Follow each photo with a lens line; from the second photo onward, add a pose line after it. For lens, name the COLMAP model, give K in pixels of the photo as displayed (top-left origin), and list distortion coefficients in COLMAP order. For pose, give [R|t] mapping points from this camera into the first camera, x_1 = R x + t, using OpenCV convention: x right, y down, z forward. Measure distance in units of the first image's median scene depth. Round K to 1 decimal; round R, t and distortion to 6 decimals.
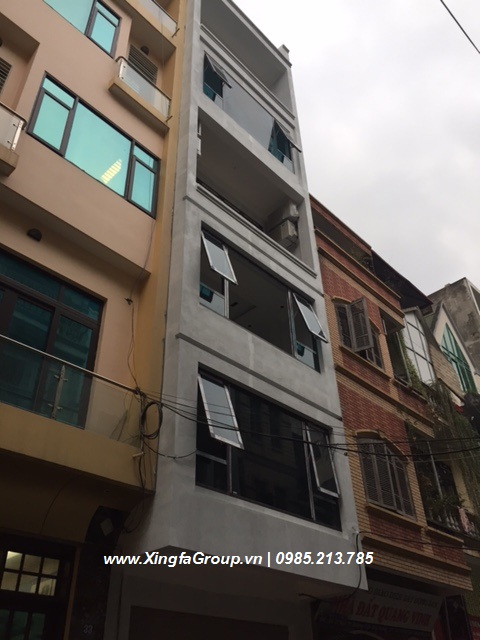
lens RADIAL K [[545.4, 0, 240.0], [0, 545.4, 320.0], [0, 0, 1]] dist [0.088673, -0.124164]
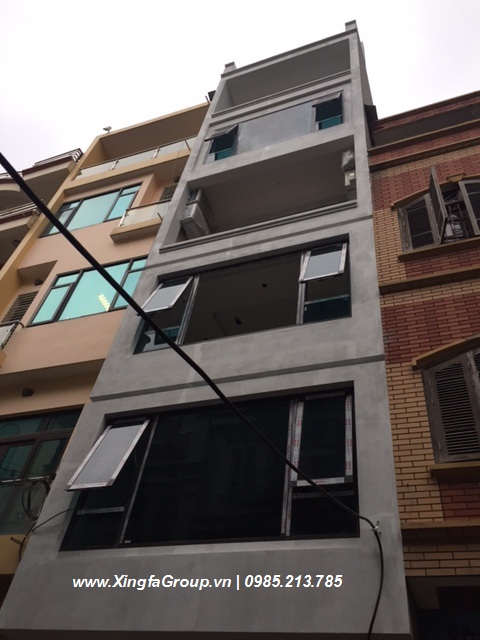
lens RADIAL K [[545.4, 0, 240.0], [0, 545.4, 320.0], [0, 0, 1]] dist [0.088673, -0.124164]
pose [[0.403564, -0.613717, -0.678592, 0.617331], [0.428650, 0.782061, -0.452372, 0.392200], [0.808329, -0.108318, 0.578682, 0.572641]]
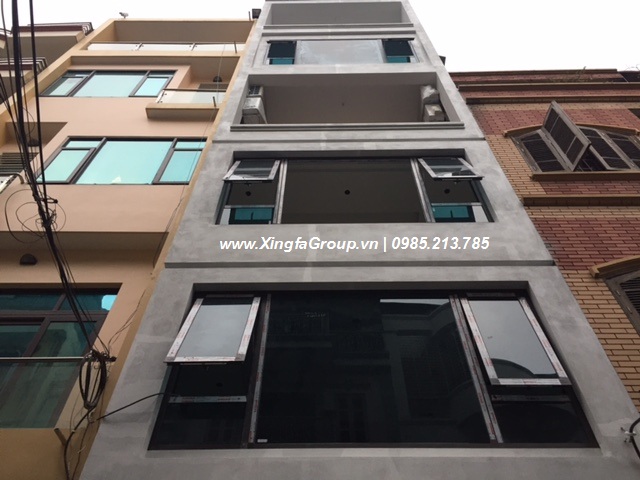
lens RADIAL K [[545.4, 0, 320.0], [0, 545.4, 240.0], [0, 0, 1]] dist [0.088673, -0.124164]
pose [[0.687069, -0.577546, -0.440882, 0.308381], [0.413452, 0.809730, -0.416407, 0.324125], [0.597489, 0.103817, 0.795128, 0.465851]]
